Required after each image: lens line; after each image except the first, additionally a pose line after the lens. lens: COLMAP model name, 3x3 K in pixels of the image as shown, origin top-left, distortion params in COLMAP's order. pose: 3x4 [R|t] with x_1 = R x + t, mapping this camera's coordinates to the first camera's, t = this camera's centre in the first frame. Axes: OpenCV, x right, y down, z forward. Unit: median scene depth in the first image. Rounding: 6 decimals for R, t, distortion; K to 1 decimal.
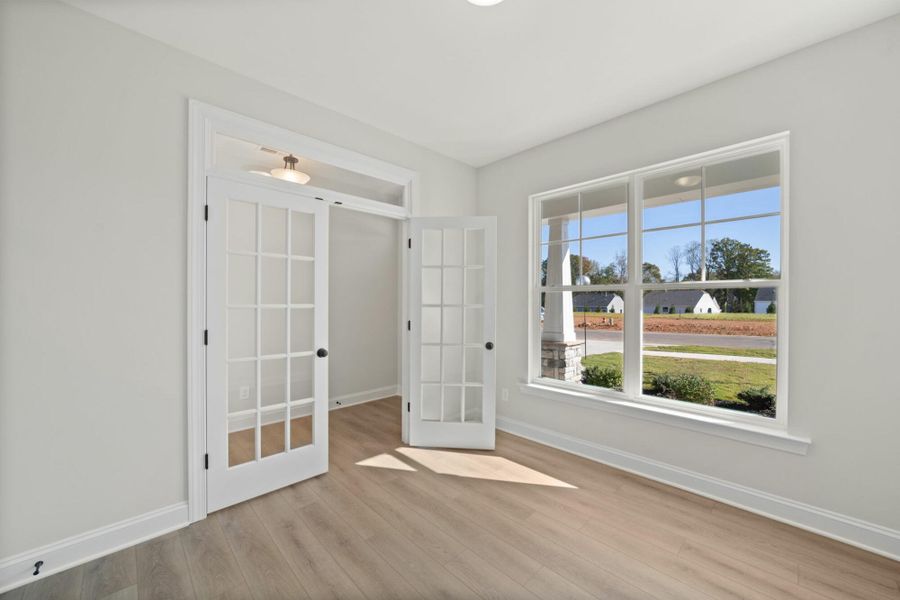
lens RADIAL K [[347.5, 0, 461.3], [0, 347.5, 294.5], [0, 0, 1]] dist [-0.014656, 0.002416]
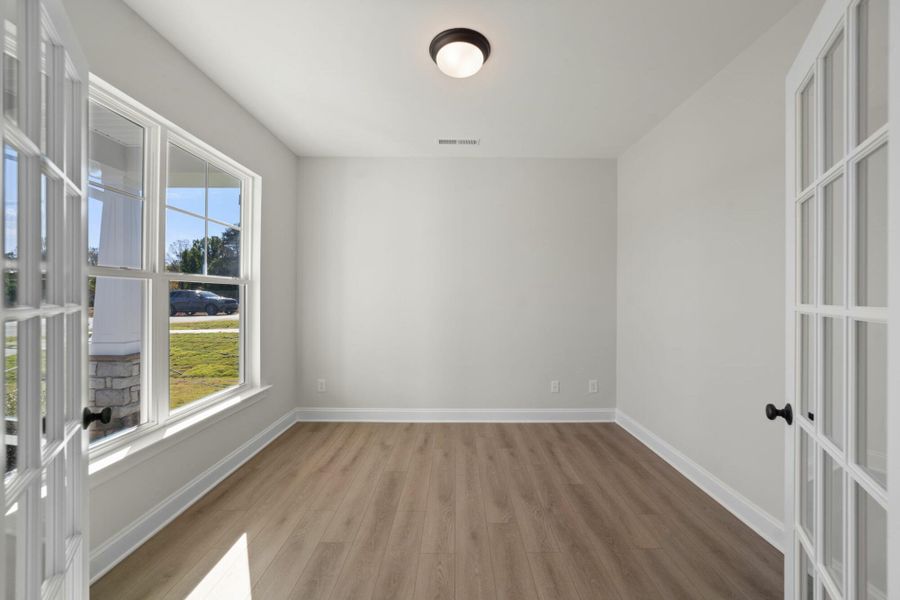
lens RADIAL K [[347.5, 0, 461.1], [0, 347.5, 297.2], [0, 0, 1]] dist [-0.014656, 0.002416]
pose [[-0.714195, -0.004918, 0.699930, -0.652753], [-0.017813, 0.999779, -0.011152, 0.030760], [-0.699720, -0.020433, -0.714124, 1.447370]]
